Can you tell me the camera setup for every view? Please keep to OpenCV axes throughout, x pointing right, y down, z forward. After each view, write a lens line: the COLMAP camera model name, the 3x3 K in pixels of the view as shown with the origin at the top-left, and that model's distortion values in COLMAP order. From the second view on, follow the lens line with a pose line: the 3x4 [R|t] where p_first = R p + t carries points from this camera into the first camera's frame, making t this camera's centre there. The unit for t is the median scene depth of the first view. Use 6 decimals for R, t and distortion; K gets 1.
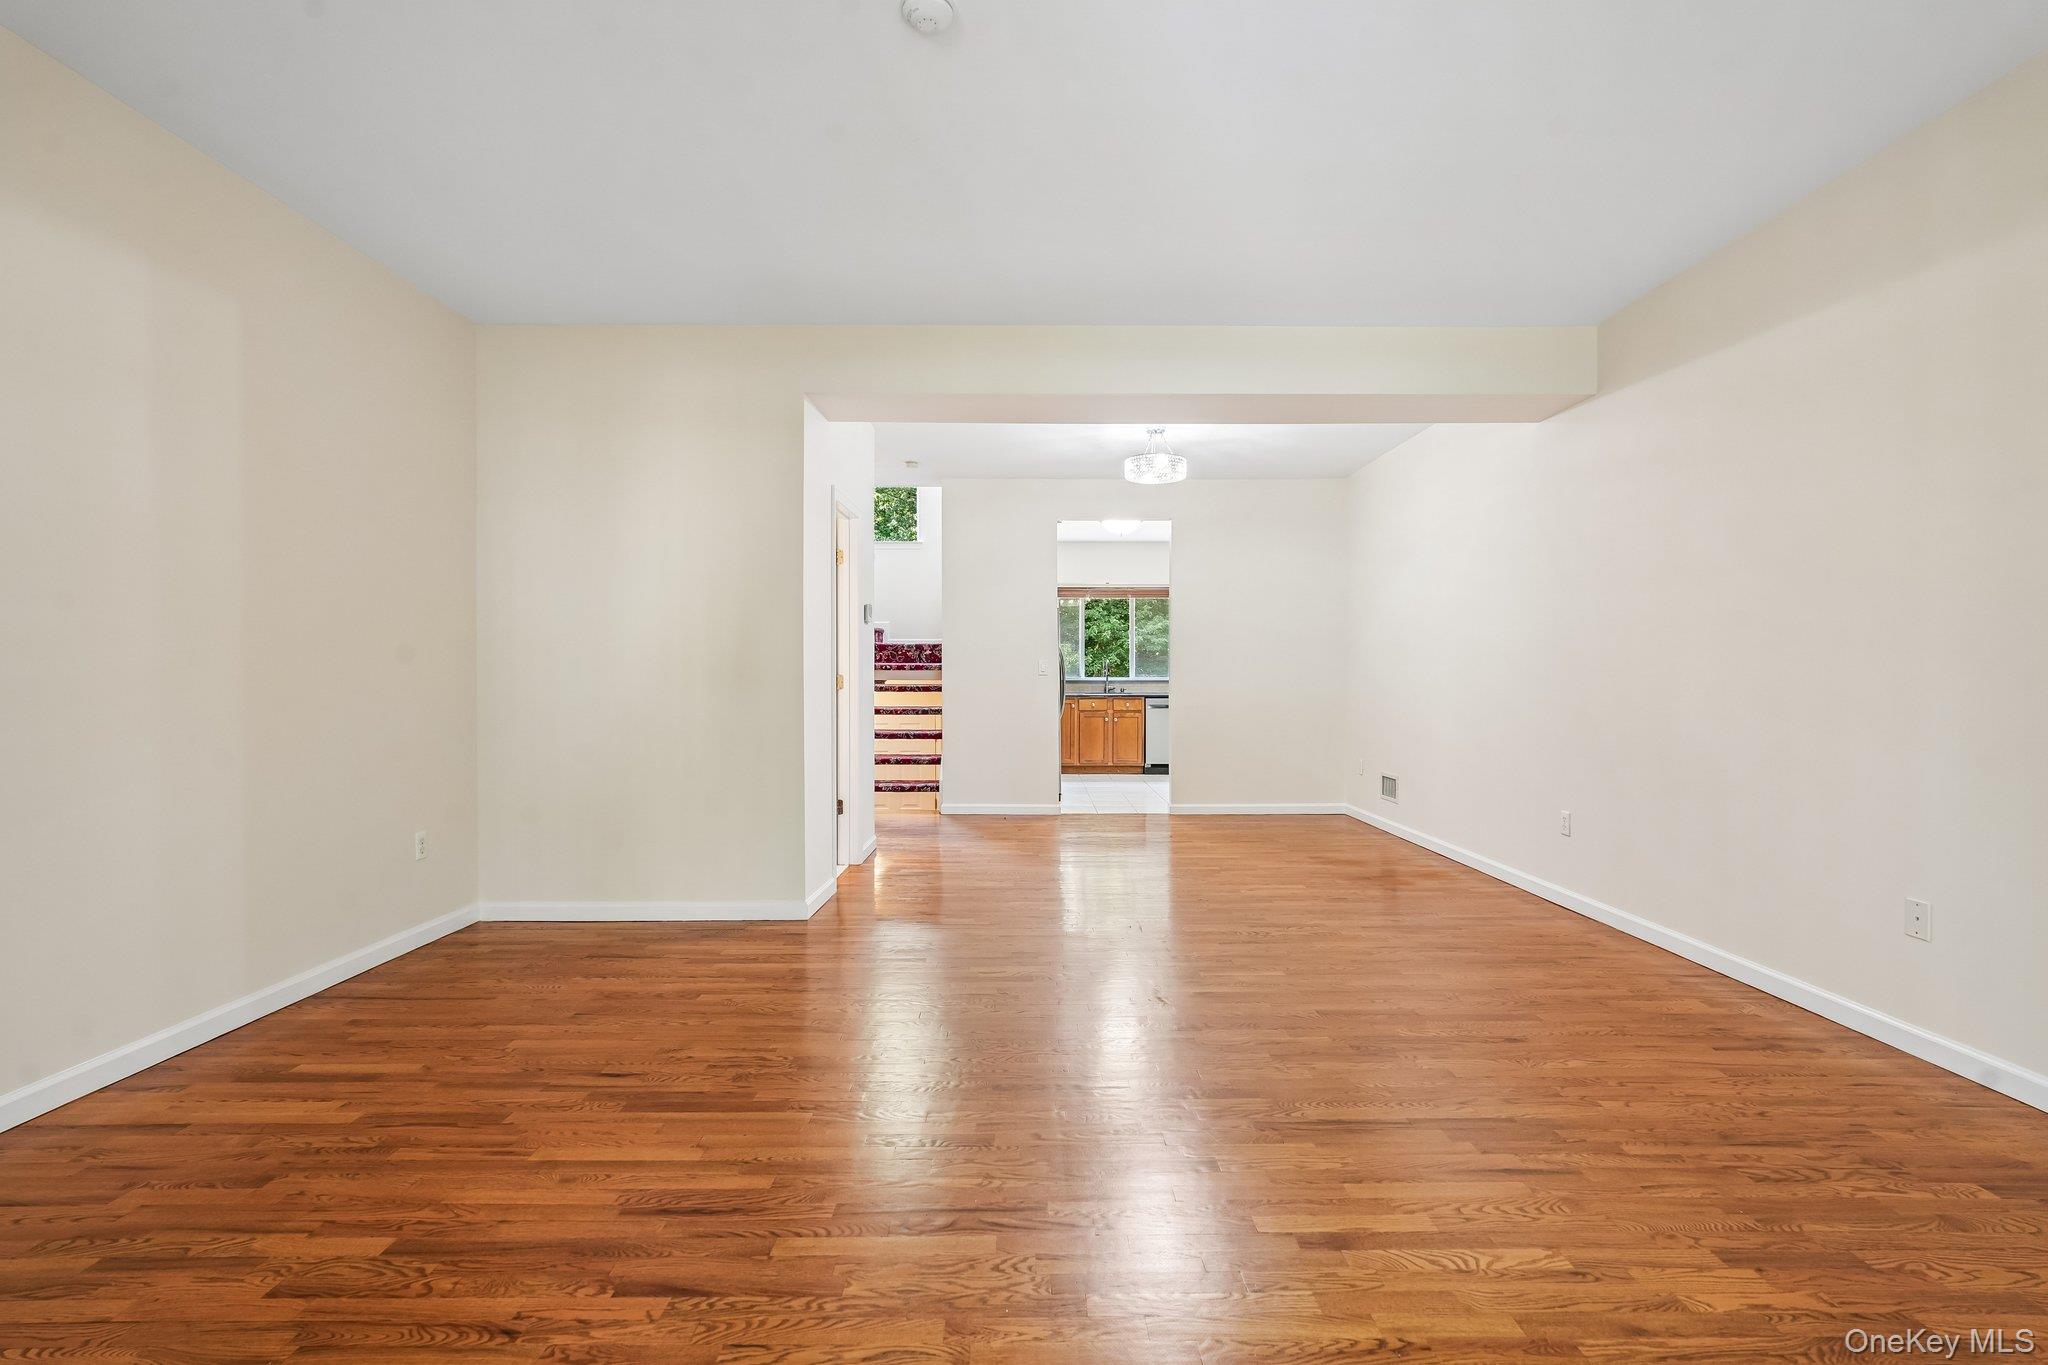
lens RADIAL K [[924.5, 0, 1001.7], [0, 924.5, 630.0], [0, 0, 1]] dist [-0.013846, 0.007963]
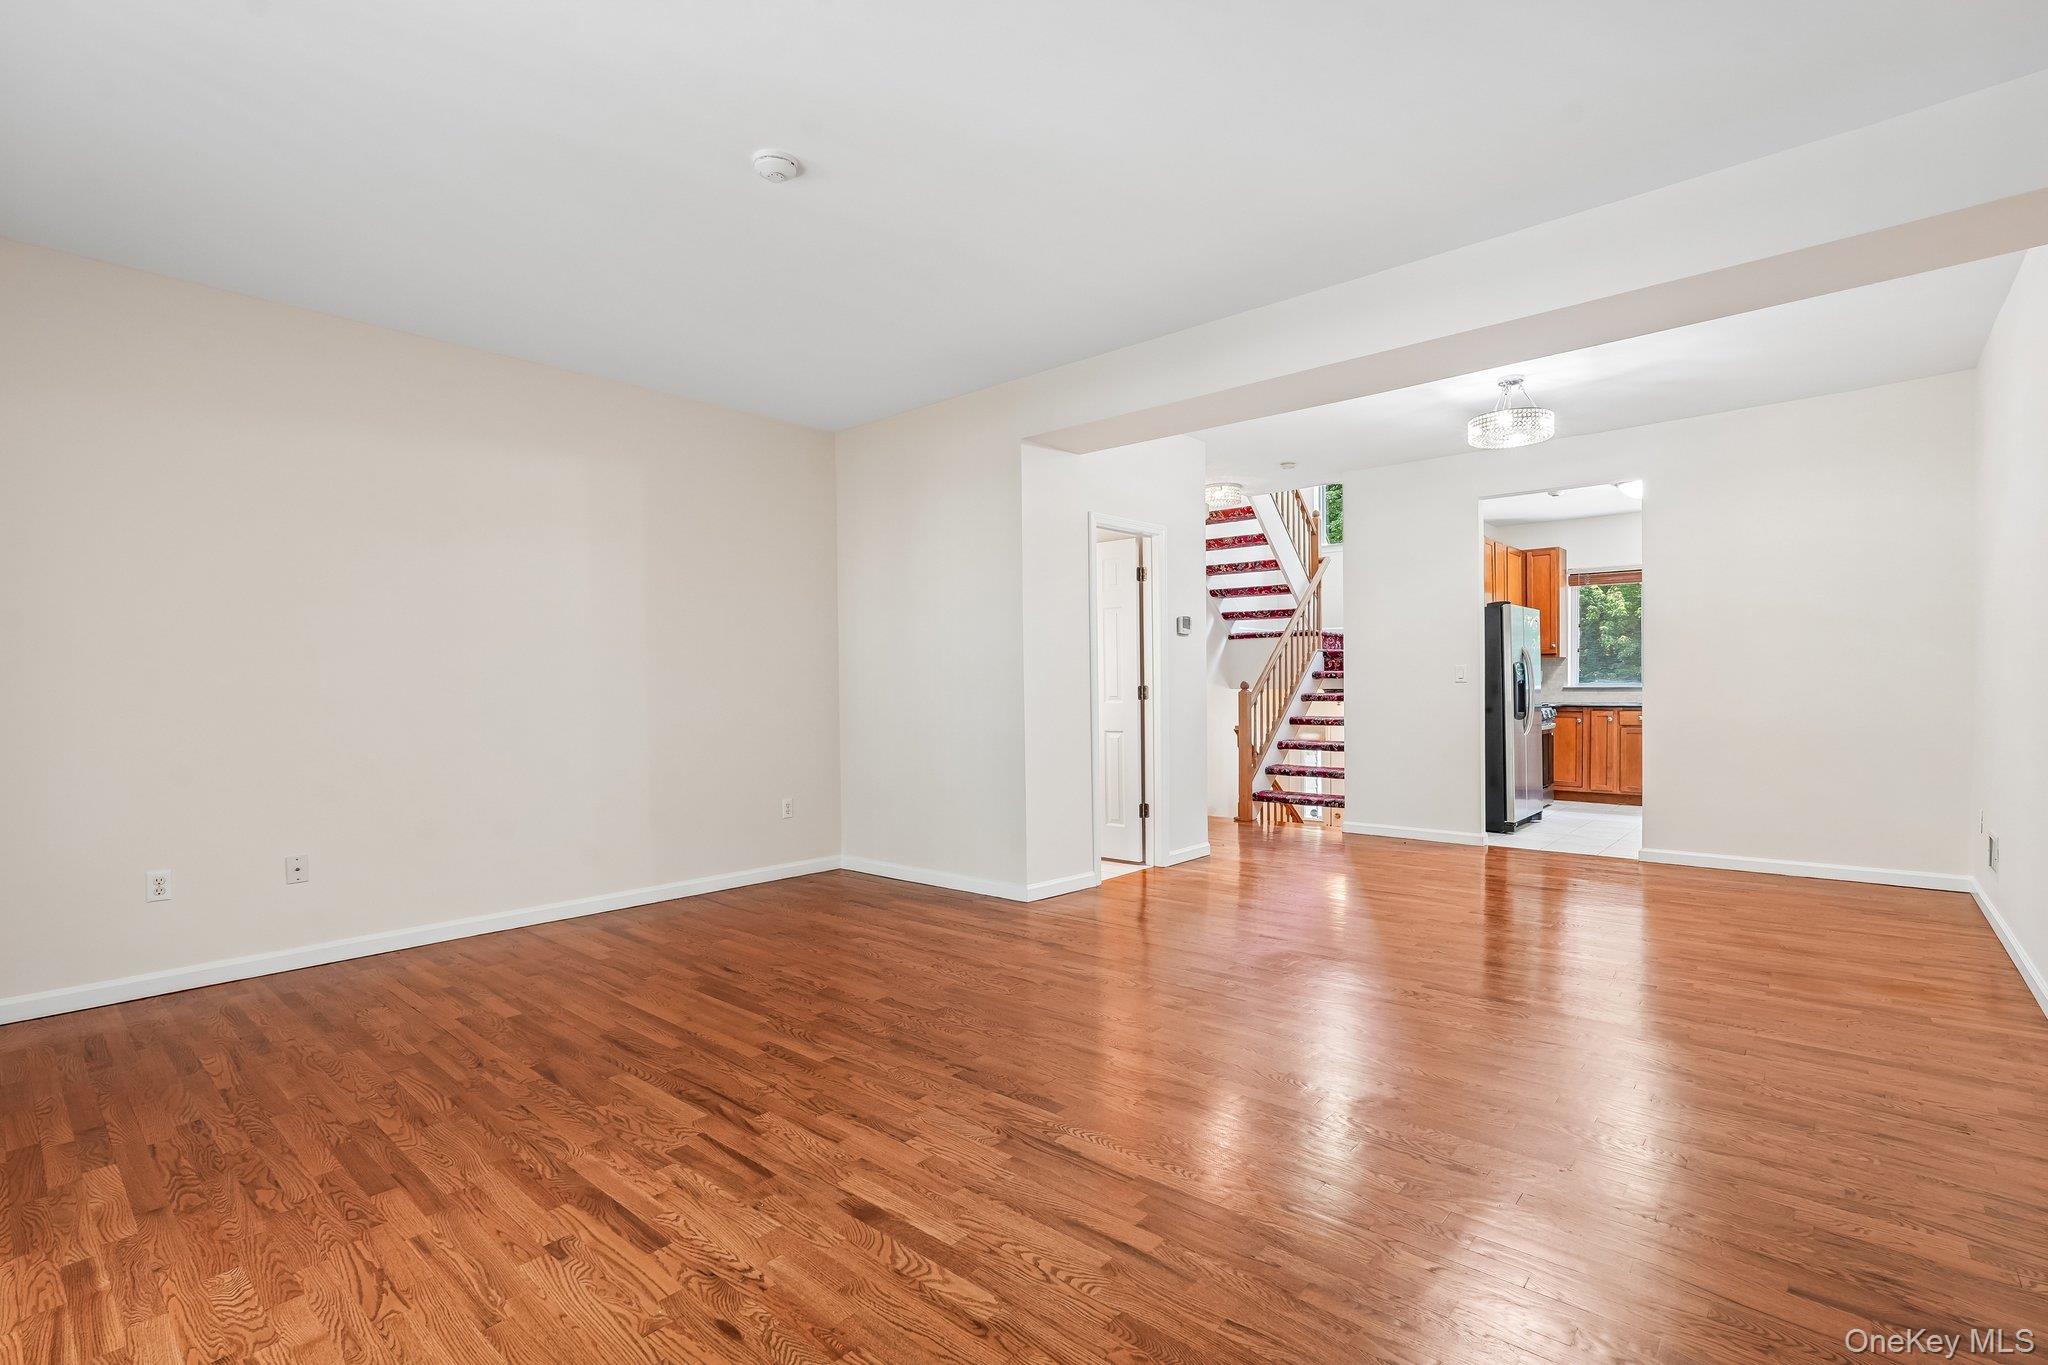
lens RADIAL K [[924.5, 0, 993.2], [0, 924.5, 693.5], [0, 0, 1]] dist [-0.013846, 0.007963]
pose [[0.747523, -0.001990, -0.664233, 0.390838], [0.042683, 0.998073, 0.045045, 0.002958], [0.662863, -0.062024, 0.746167, 0.105197]]
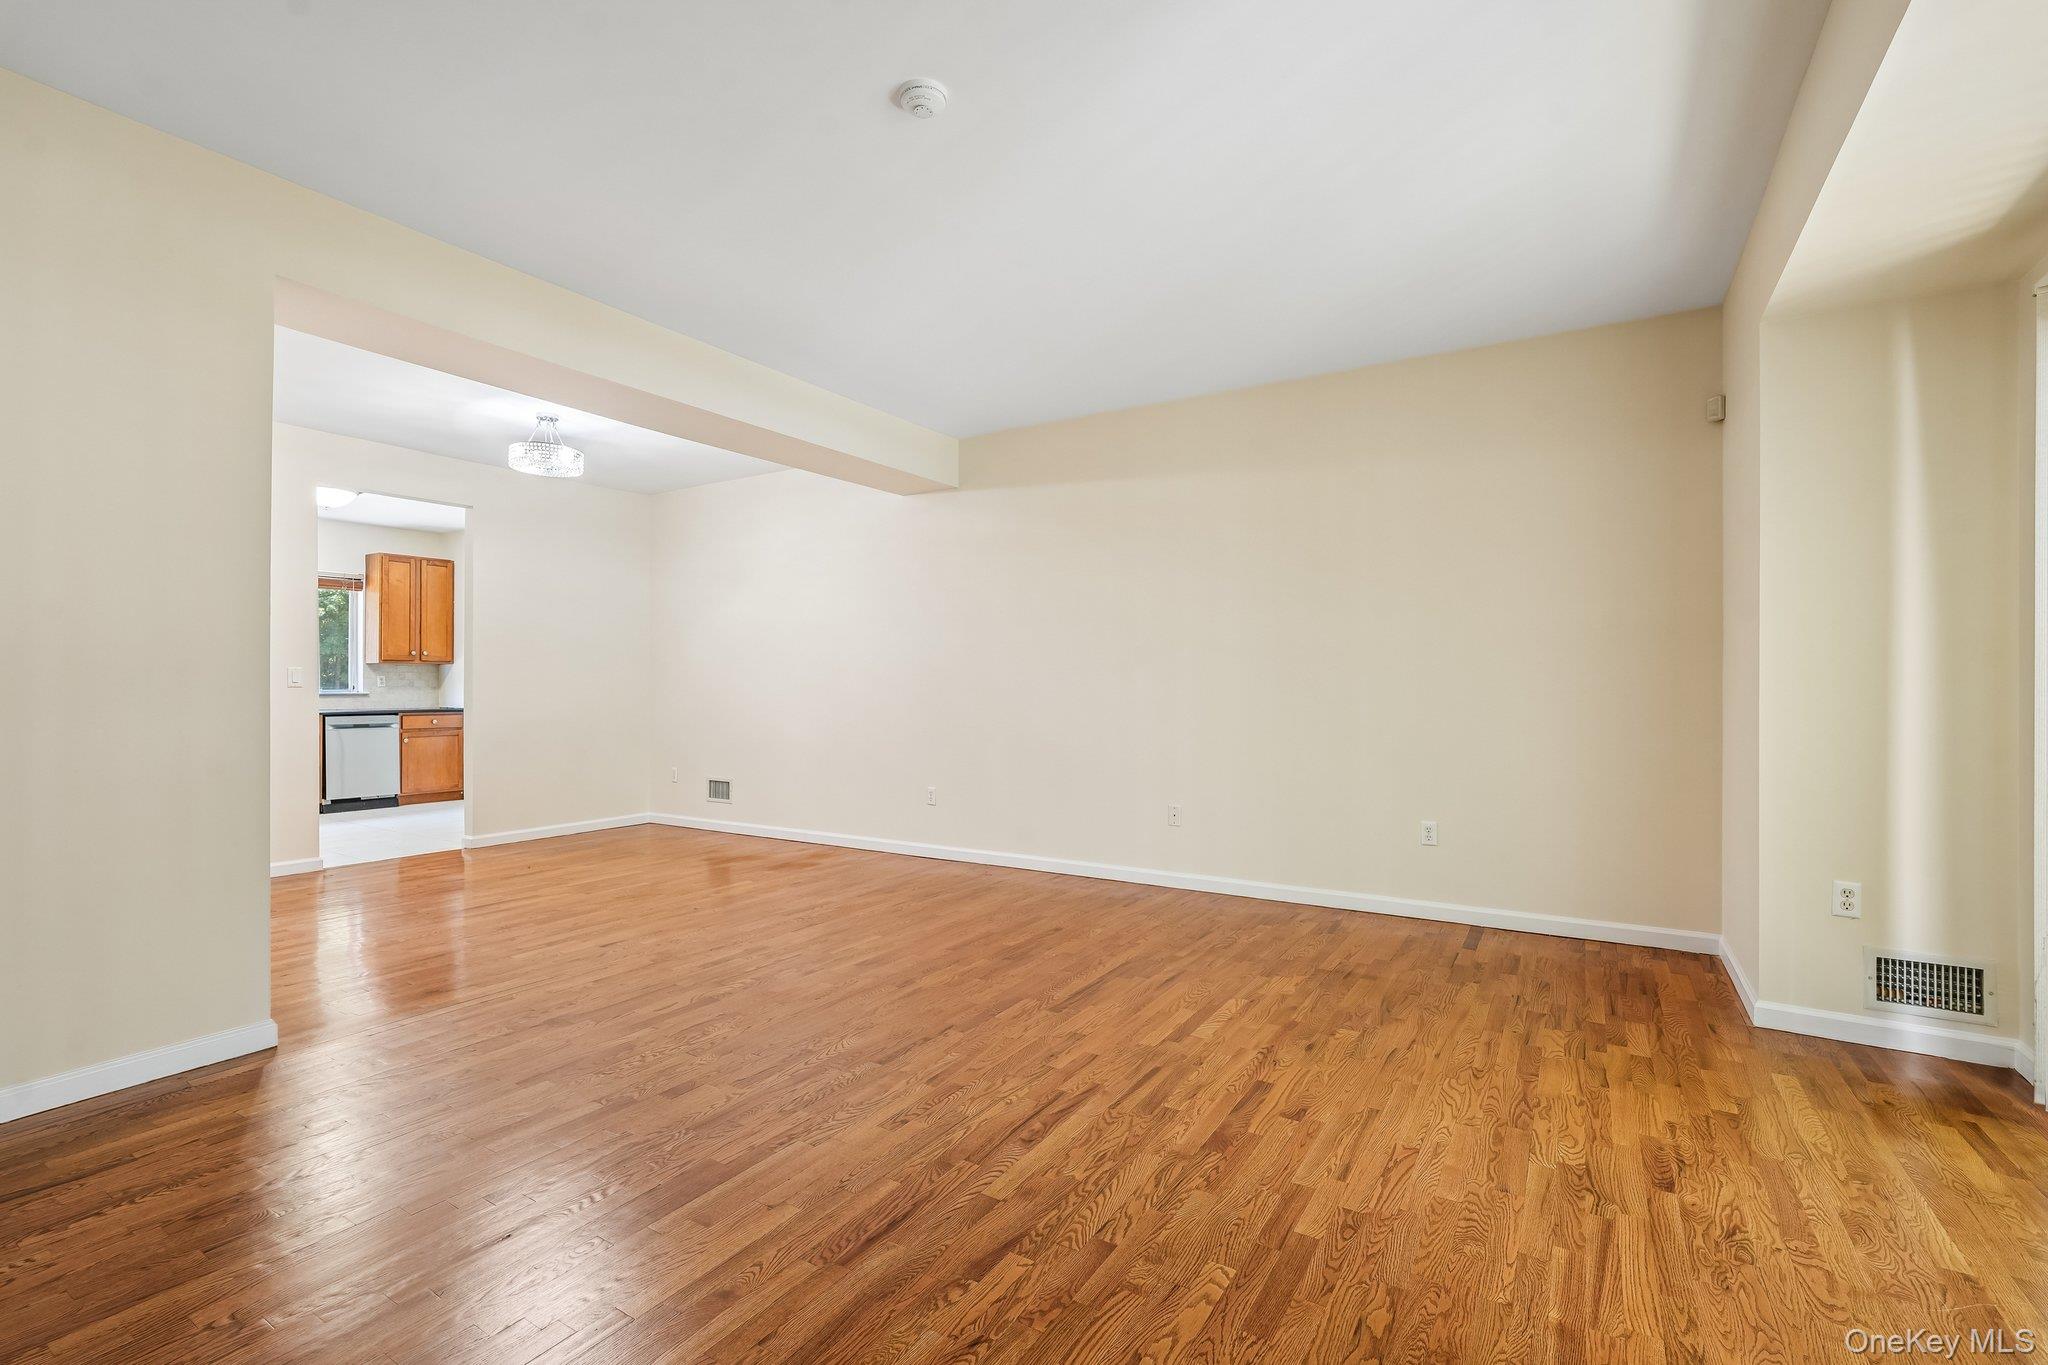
lens RADIAL K [[924.5, 0, 1039.6], [0, 924.5, 683.4], [0, 0, 1]] dist [-0.013846, 0.007963]
pose [[0.514854, 0.001672, 0.857276, -0.388974], [-0.042755, 0.998804, 0.023729, -0.000057], [-0.856211, -0.048870, 0.514310, 0.125267]]
